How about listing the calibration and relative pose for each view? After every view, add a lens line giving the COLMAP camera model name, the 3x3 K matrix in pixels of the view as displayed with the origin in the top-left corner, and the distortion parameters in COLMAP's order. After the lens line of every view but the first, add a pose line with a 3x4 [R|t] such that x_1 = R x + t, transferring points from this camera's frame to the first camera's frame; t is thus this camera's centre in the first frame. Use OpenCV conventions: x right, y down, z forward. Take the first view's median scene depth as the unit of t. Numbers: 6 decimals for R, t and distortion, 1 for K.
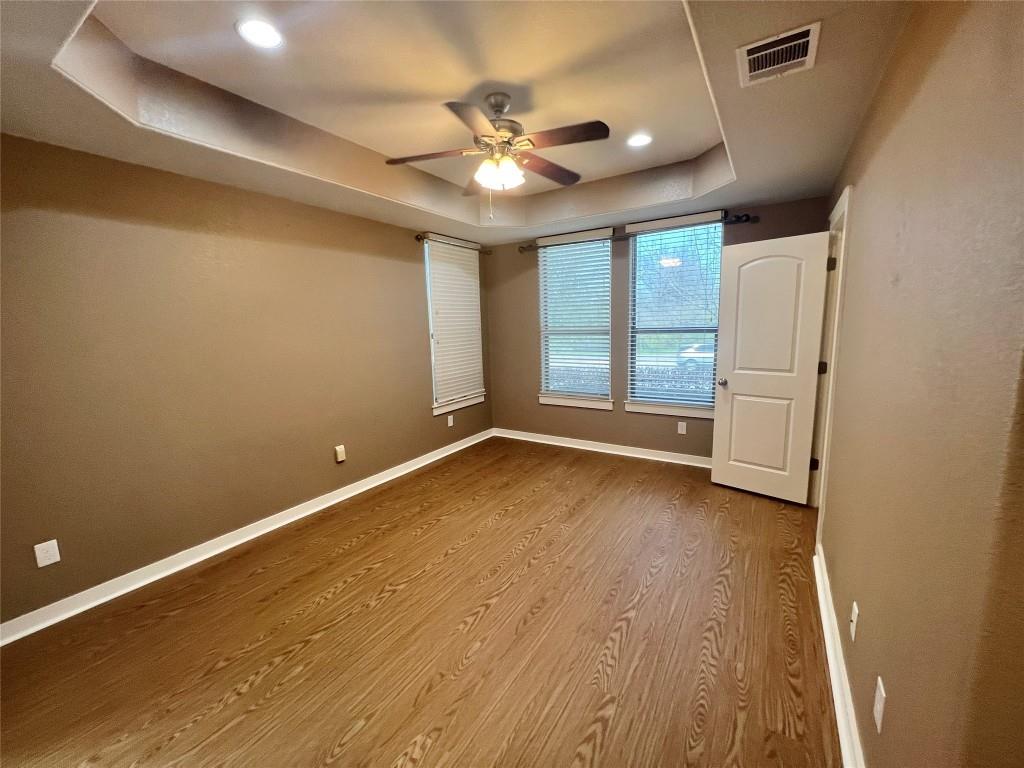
lens RADIAL K [[407.4, 0, 514.1], [0, 407.4, 385.8], [0, 0, 1]] dist [-0.000547, -0.000138]
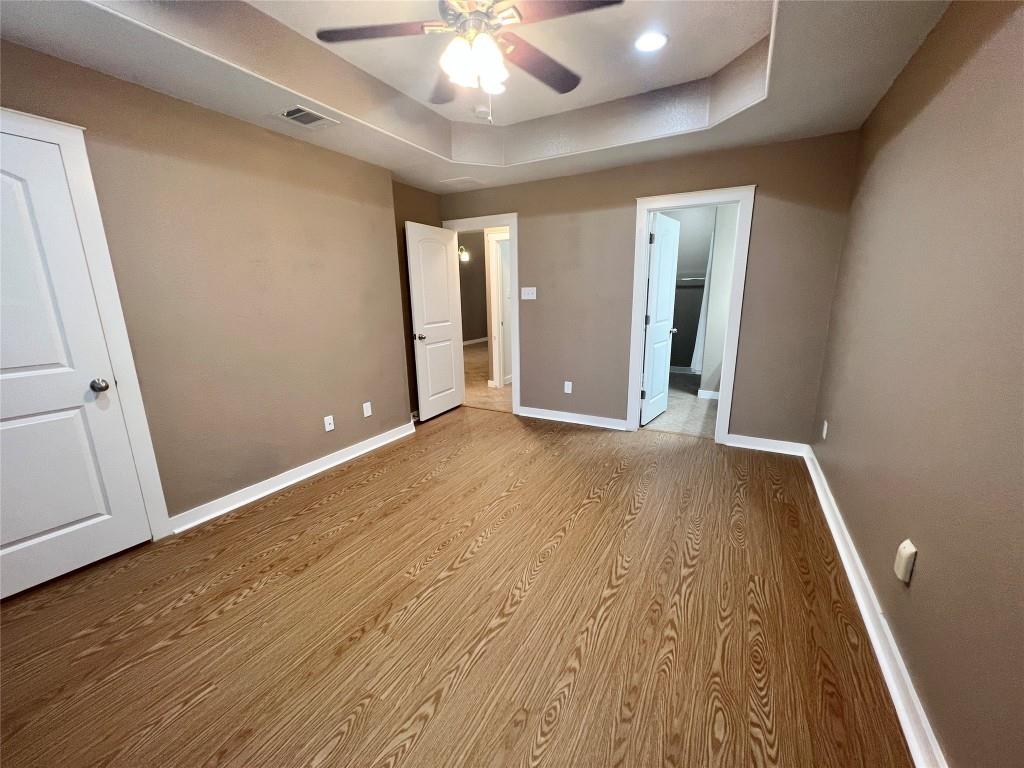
lens RADIAL K [[407.4, 0, 514.1], [0, 407.4, 385.8], [0, 0, 1]] dist [-0.000547, -0.000138]
pose [[-0.997152, 0.055336, -0.051243, -0.030970], [0.032398, 0.927852, 0.371538, -0.235502], [0.068105, 0.368820, -0.927002, 1.842698]]
